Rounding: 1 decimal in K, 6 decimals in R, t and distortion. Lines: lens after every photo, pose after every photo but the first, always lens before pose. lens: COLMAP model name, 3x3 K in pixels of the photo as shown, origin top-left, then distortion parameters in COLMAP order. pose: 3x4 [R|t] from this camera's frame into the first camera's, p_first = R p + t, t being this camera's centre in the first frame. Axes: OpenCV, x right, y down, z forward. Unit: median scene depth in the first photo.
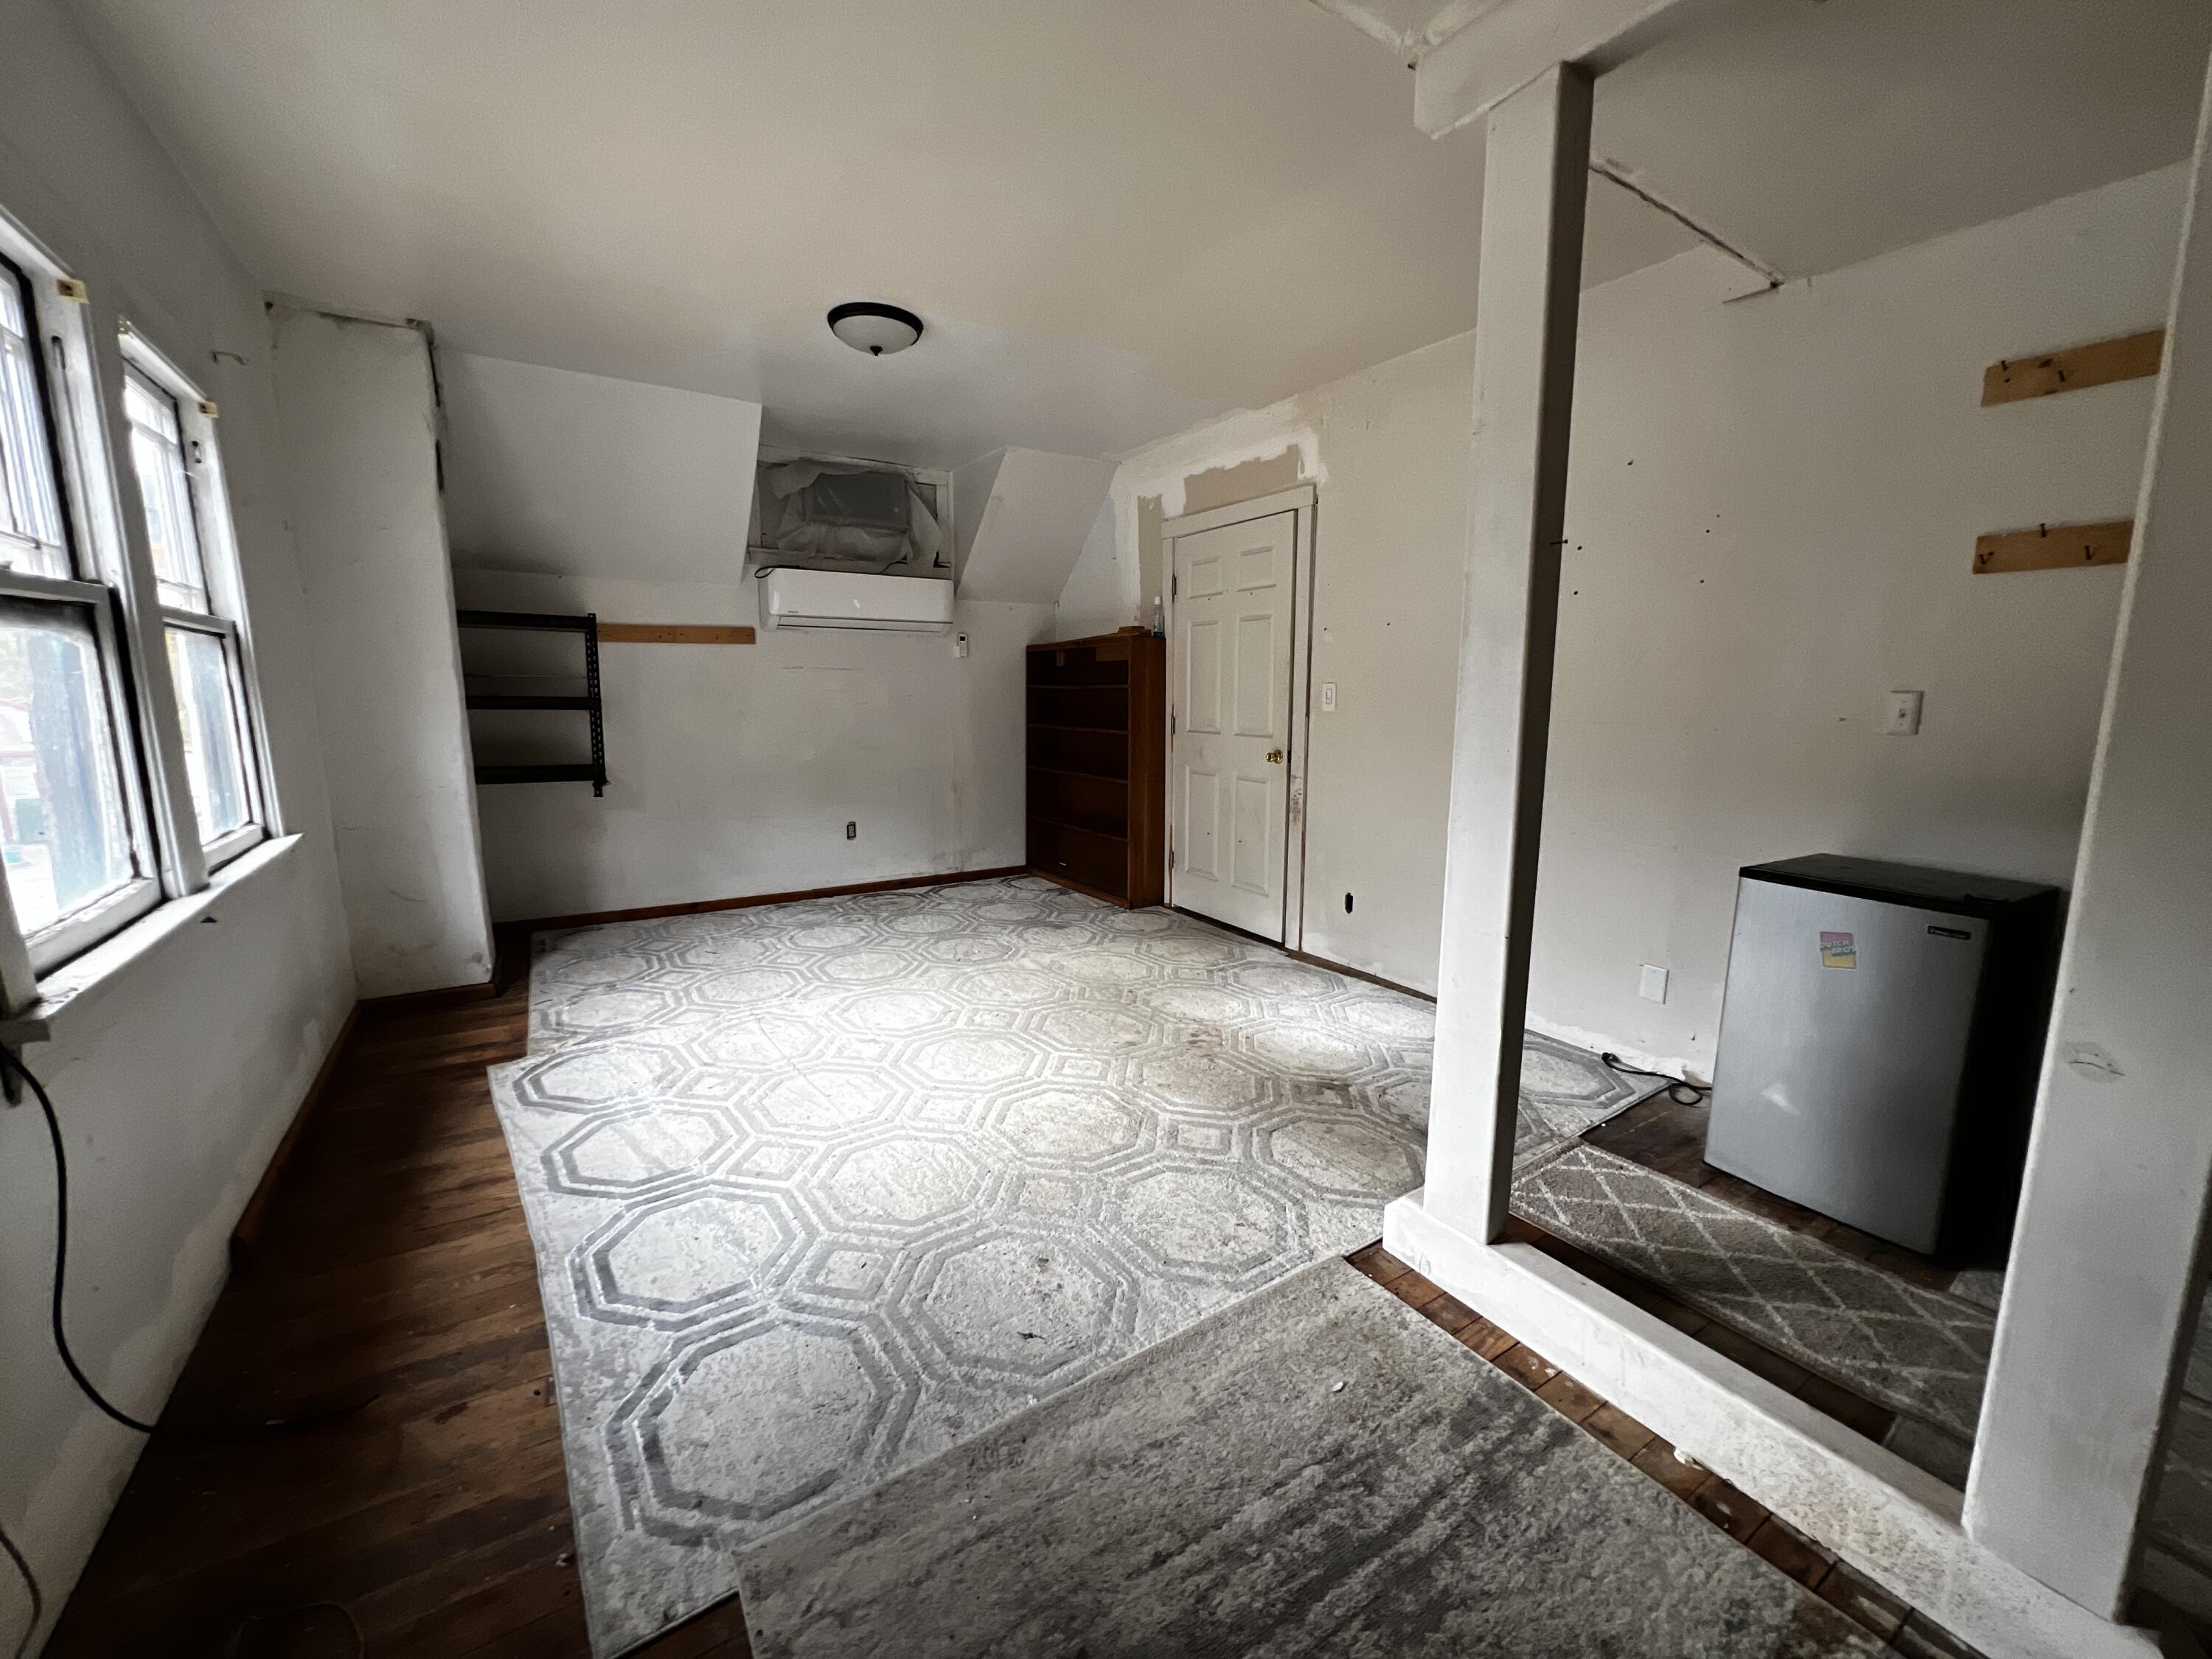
lens RADIAL K [[898.6, 0, 1108.7], [0, 898.6, 832.5], [0, 0, 1]] dist [0.007163, -0.000623]
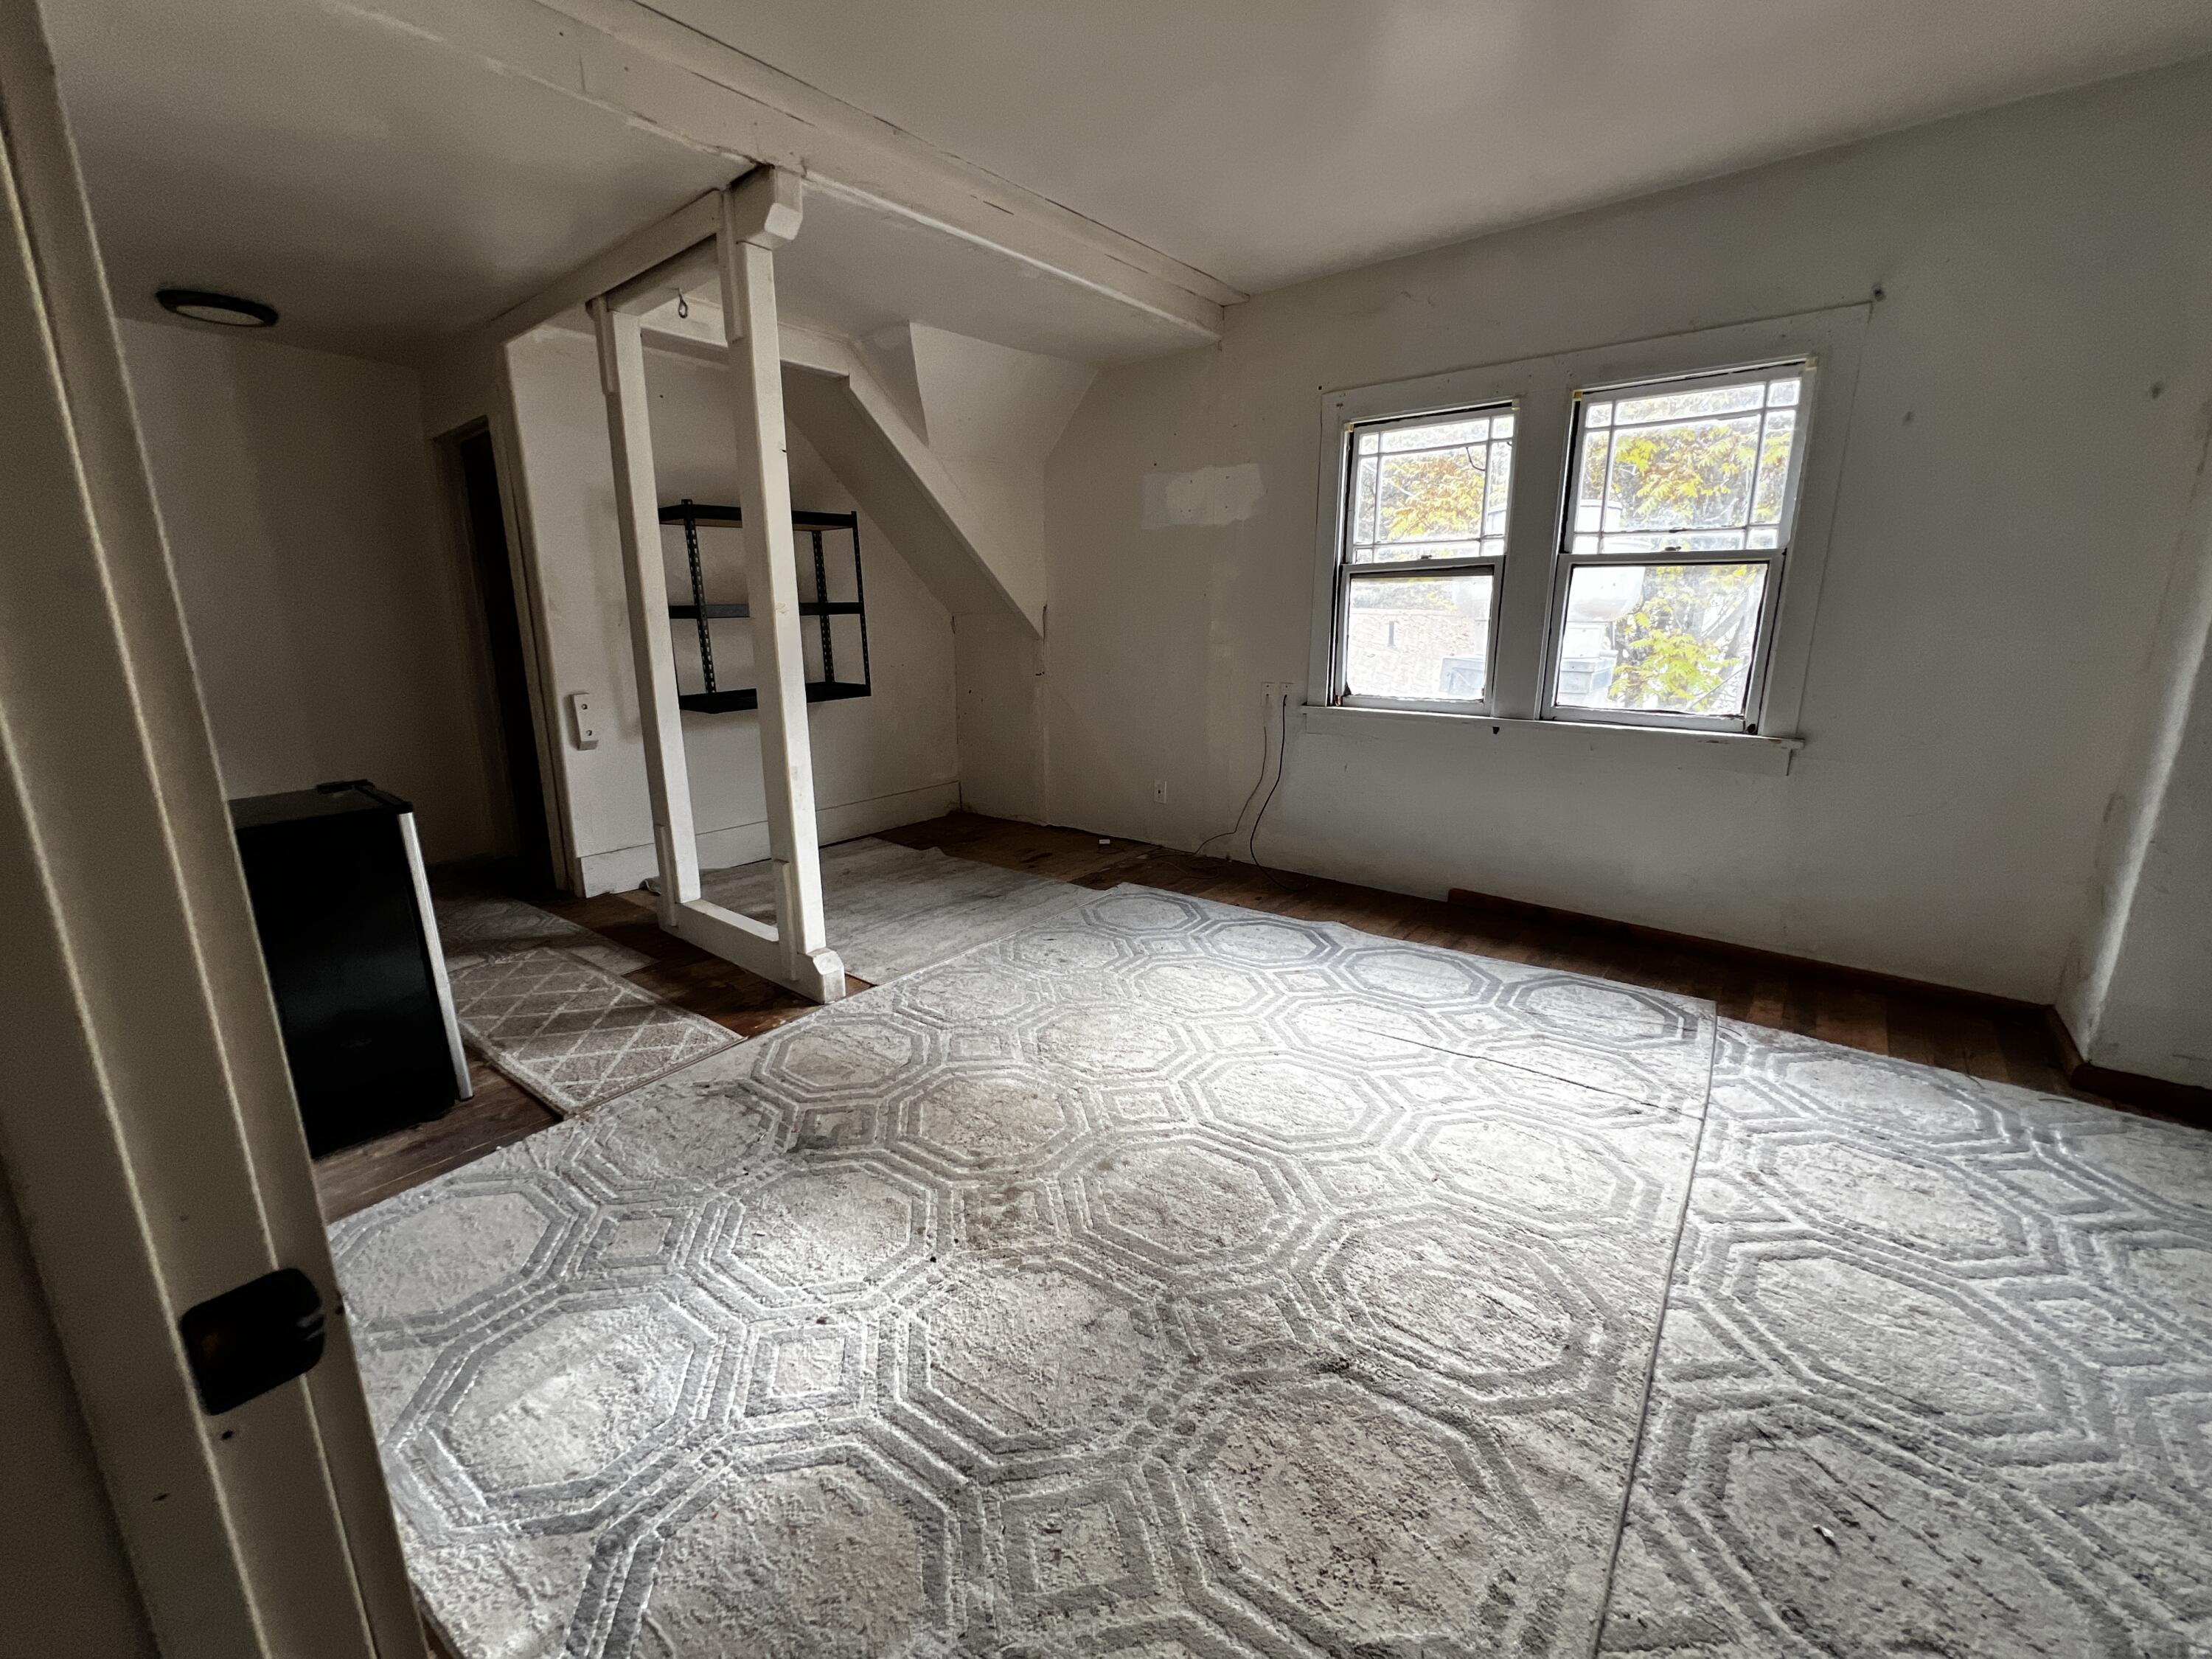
lens RADIAL K [[898.6, 0, 1107.9], [0, 898.6, 817.6], [0, 0, 1]] dist [0.007163, -0.000623]
pose [[-0.953115, 0.073171, -0.293629, 0.233800], [-0.045112, 0.925126, 0.376970, -0.293435], [0.299227, 0.372542, -0.878451, 1.770939]]
